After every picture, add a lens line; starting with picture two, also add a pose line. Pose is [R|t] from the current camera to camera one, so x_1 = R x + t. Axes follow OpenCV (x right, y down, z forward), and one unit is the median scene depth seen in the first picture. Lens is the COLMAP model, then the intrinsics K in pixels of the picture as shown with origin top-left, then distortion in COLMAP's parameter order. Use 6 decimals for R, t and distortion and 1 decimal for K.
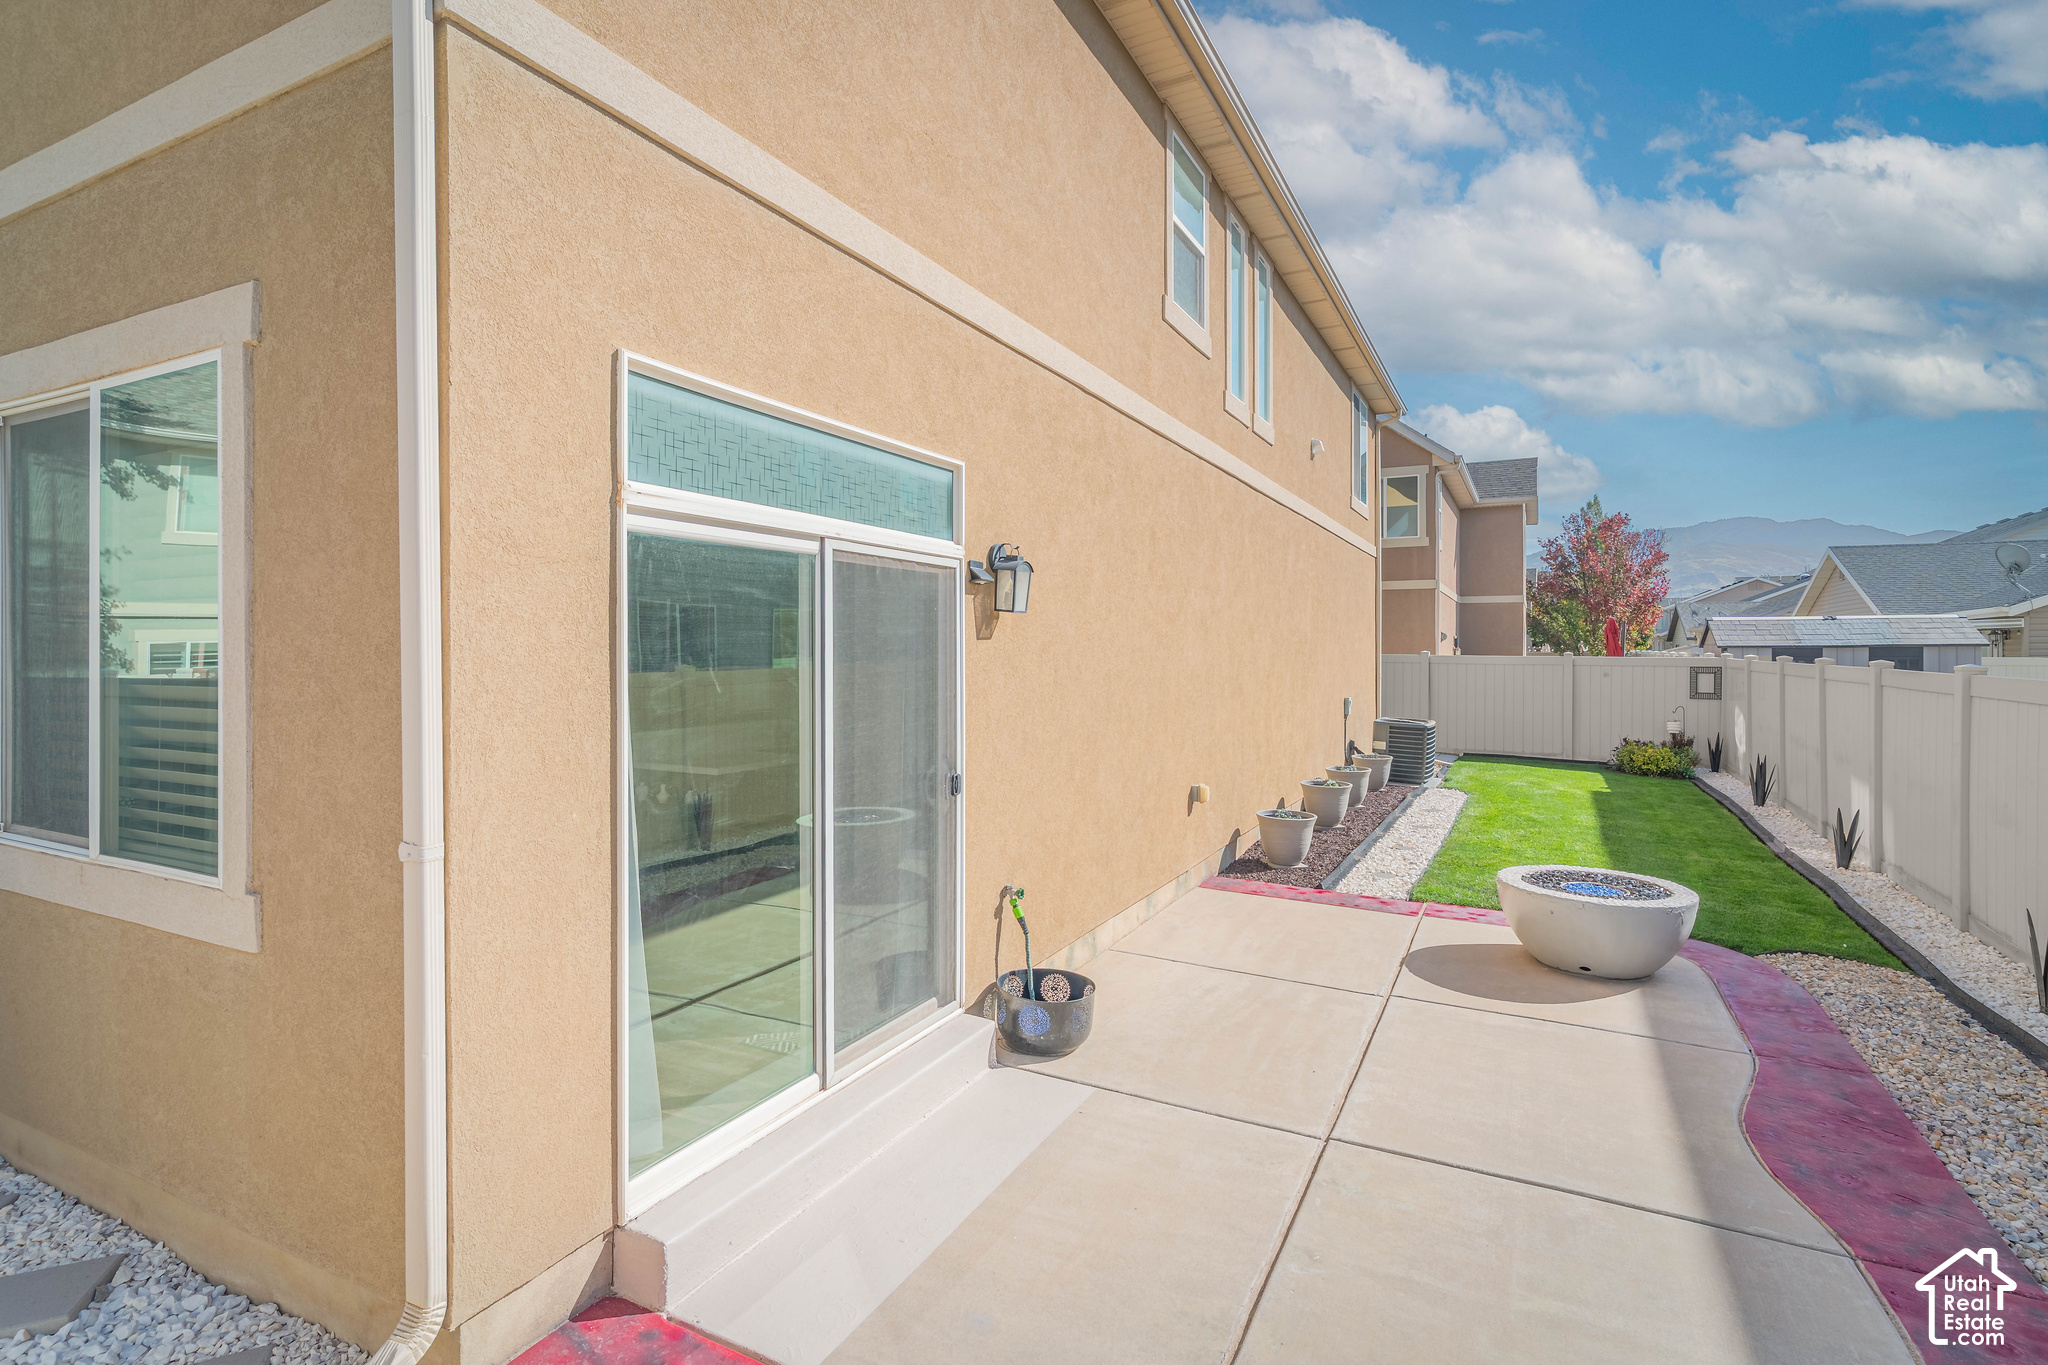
lens RADIAL K [[971.1, 0, 1015.7], [0, 971.1, 654.5], [0, 0, 1]] dist [0.001325, -0.000651]
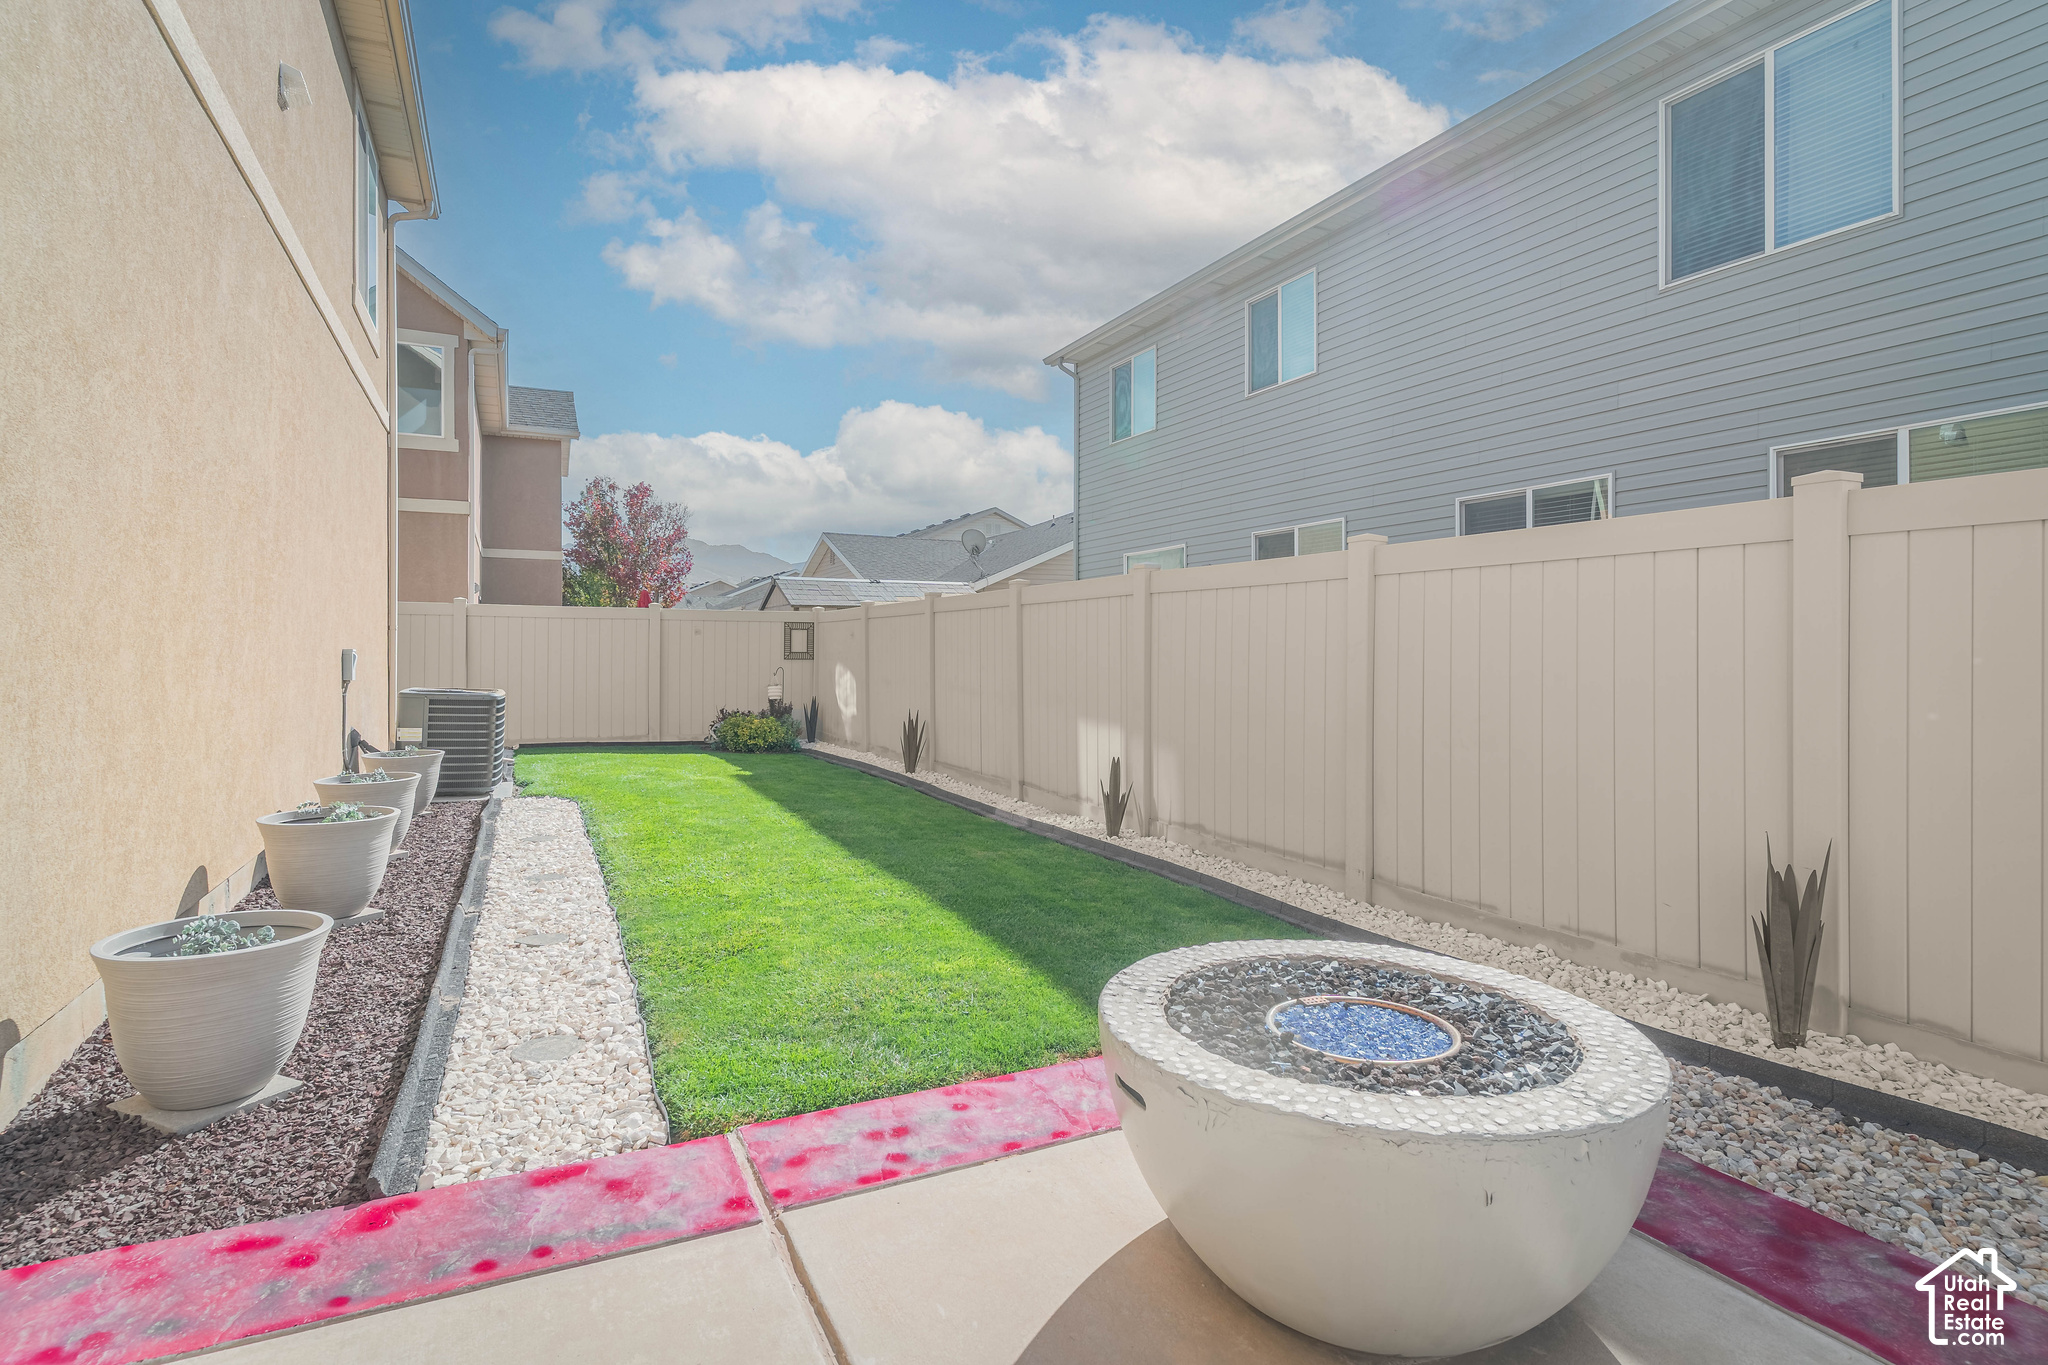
lens RADIAL K [[971.1, 0, 953.0], [0, 971.1, 655.5], [0, 0, 1]] dist [0.001325, -0.000651]
pose [[0.600262, 0.002006, 0.799801, 0.293731], [0.002936, 0.999985, -0.004712, 0.134980], [-0.799798, 0.005176, 0.600247, 1.072425]]
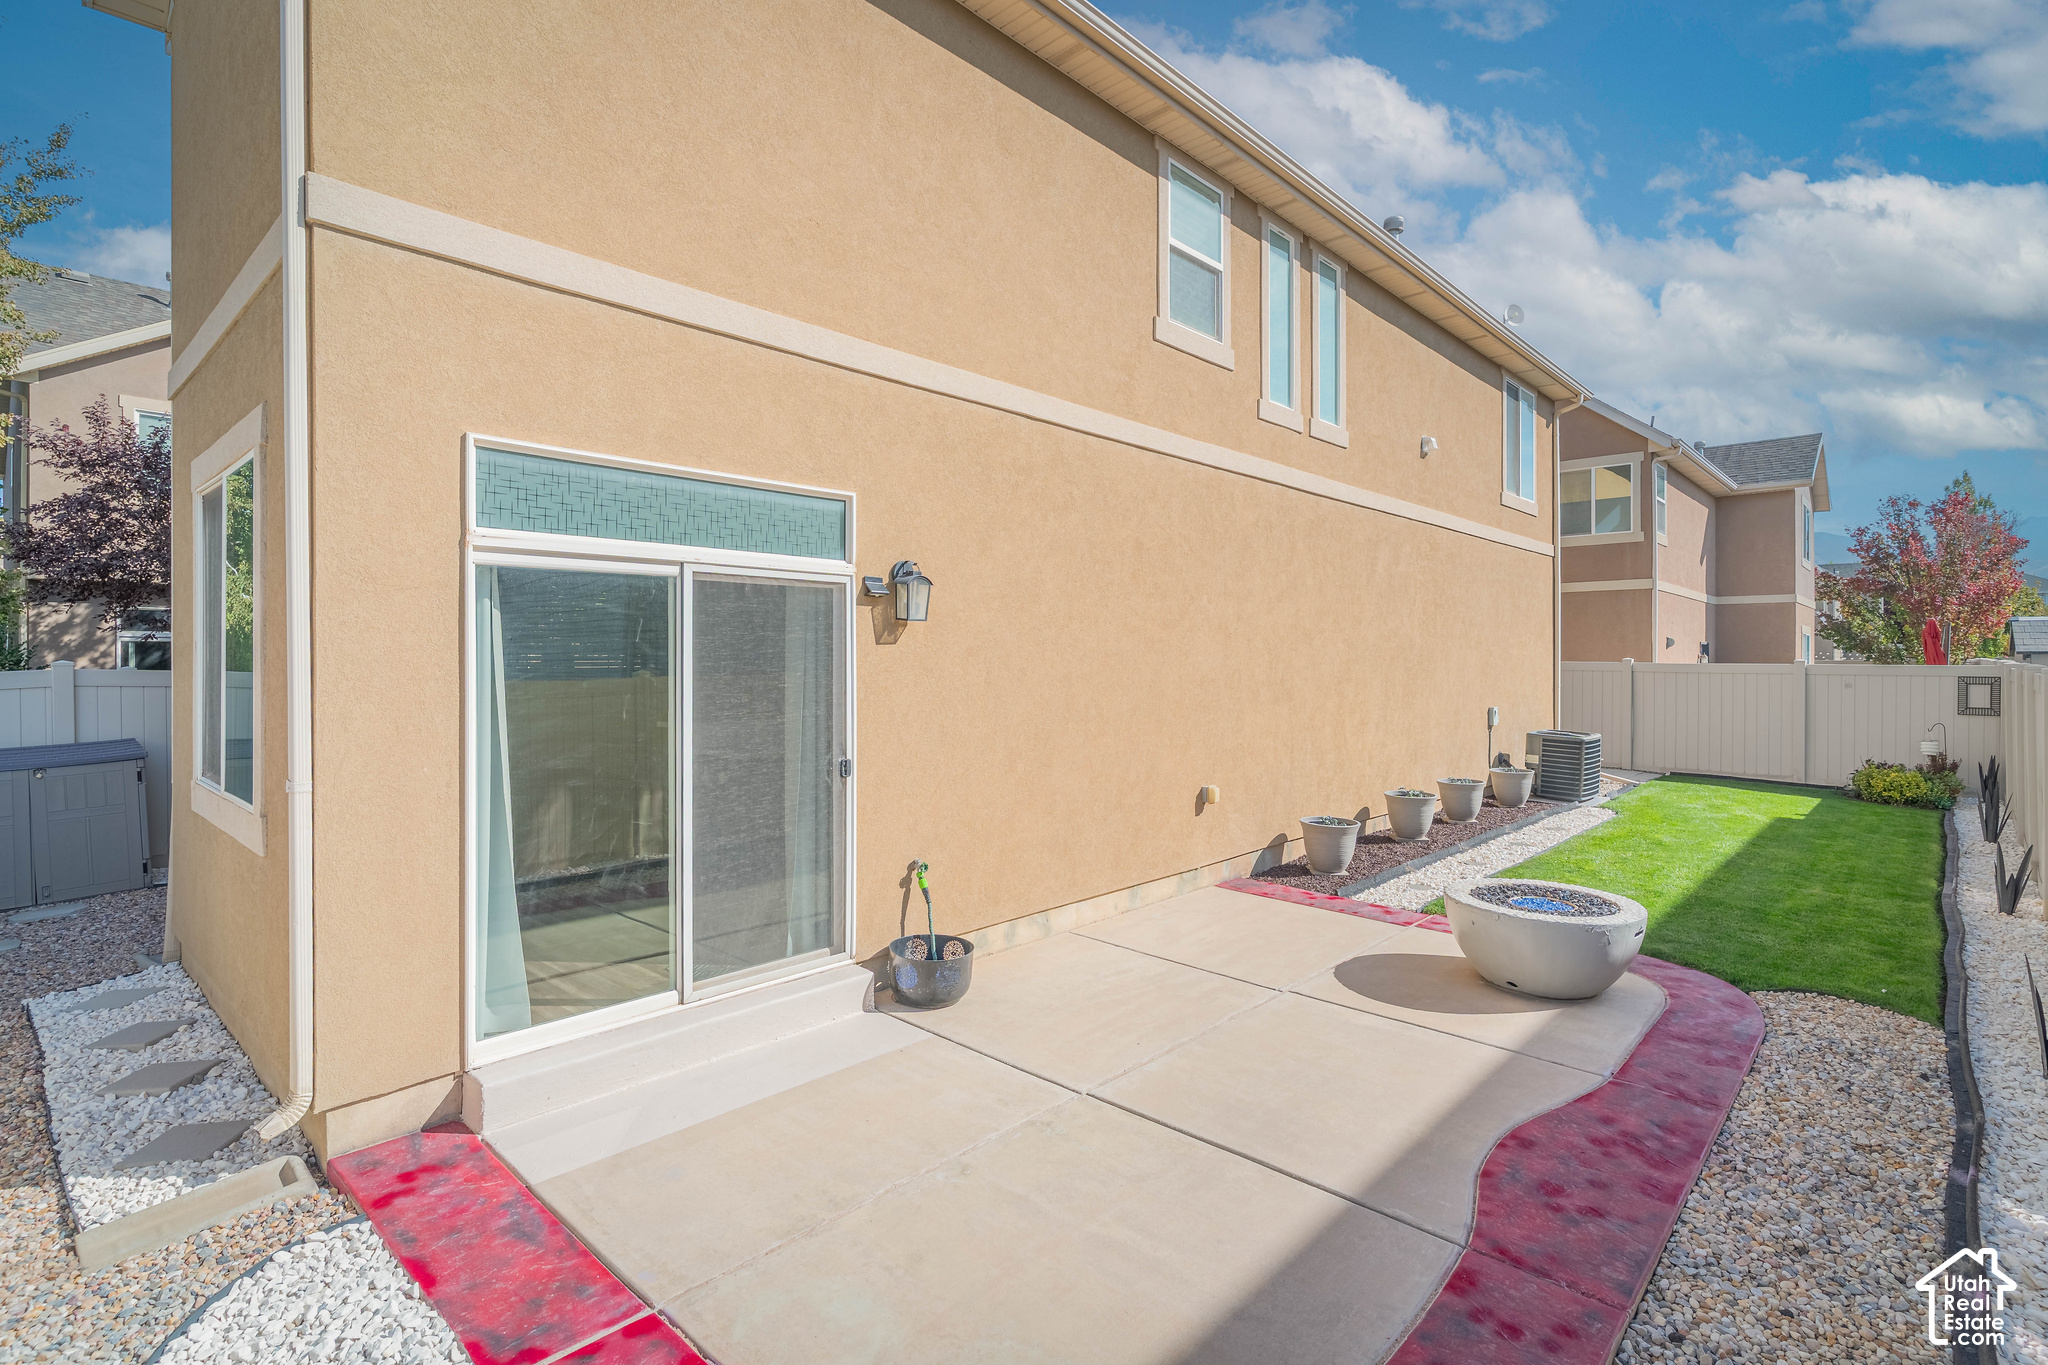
lens RADIAL K [[971.1, 0, 1030.3], [0, 971.1, 660.0], [0, 0, 1]] dist [0.001325, -0.000651]
pose [[0.963454, 0.000891, -0.267873, 0.426641], [-0.001725, 0.999994, -0.002878, 0.006007], [0.267869, 0.003235, 0.963450, -0.064180]]
